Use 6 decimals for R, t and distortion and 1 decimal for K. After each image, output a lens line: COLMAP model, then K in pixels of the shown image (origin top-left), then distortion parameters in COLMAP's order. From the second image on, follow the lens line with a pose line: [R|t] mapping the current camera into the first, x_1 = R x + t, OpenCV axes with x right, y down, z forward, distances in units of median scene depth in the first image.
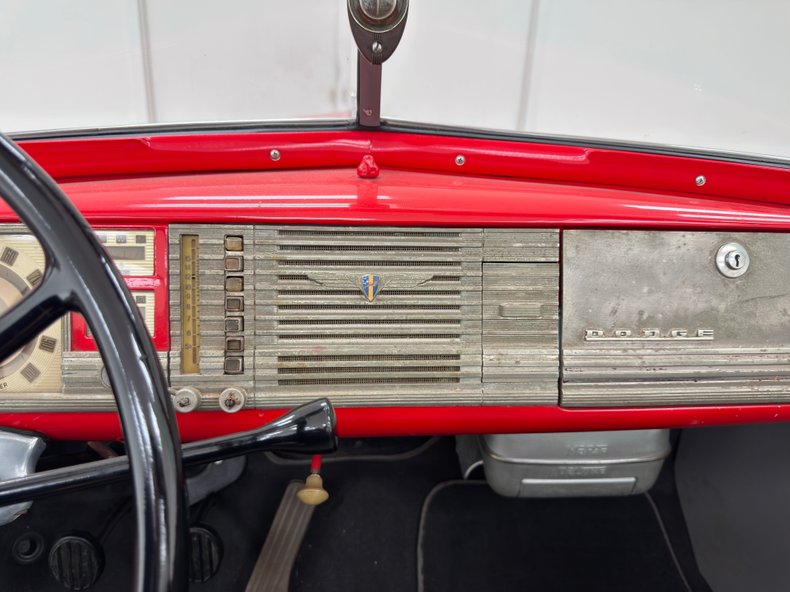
lens RADIAL K [[632.0, 0, 395.0], [0, 632.0, 297.5], [0, 0, 1]] dist [0.013278, -0.006621]
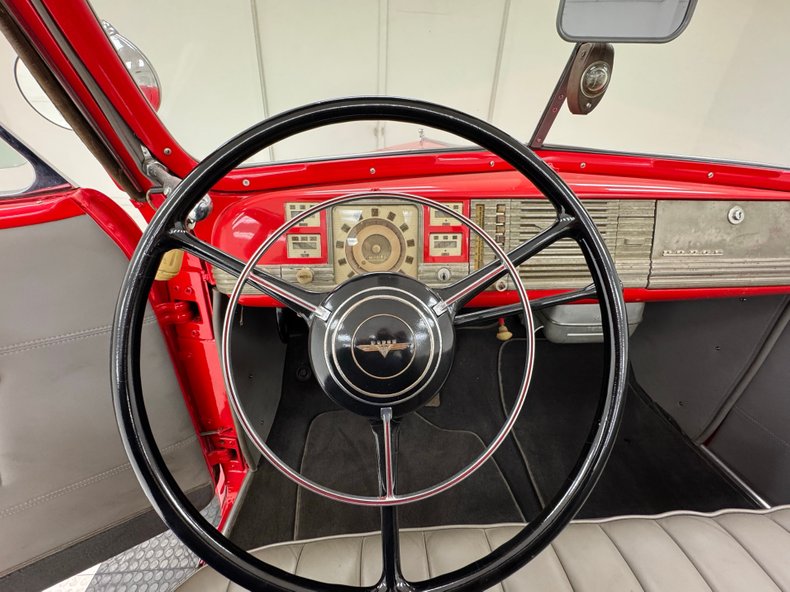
lens RADIAL K [[360.8, 0, 394.9], [0, 360.8, 294.3], [0, 0, 1]] dist [-0.001386, -0.000115]
pose [[0.999900, -0.012529, 0.006569, -0.570119], [0.011646, 0.992631, 0.120618, 0.040209], [-0.008032, -0.120529, 0.992677, -0.158328]]
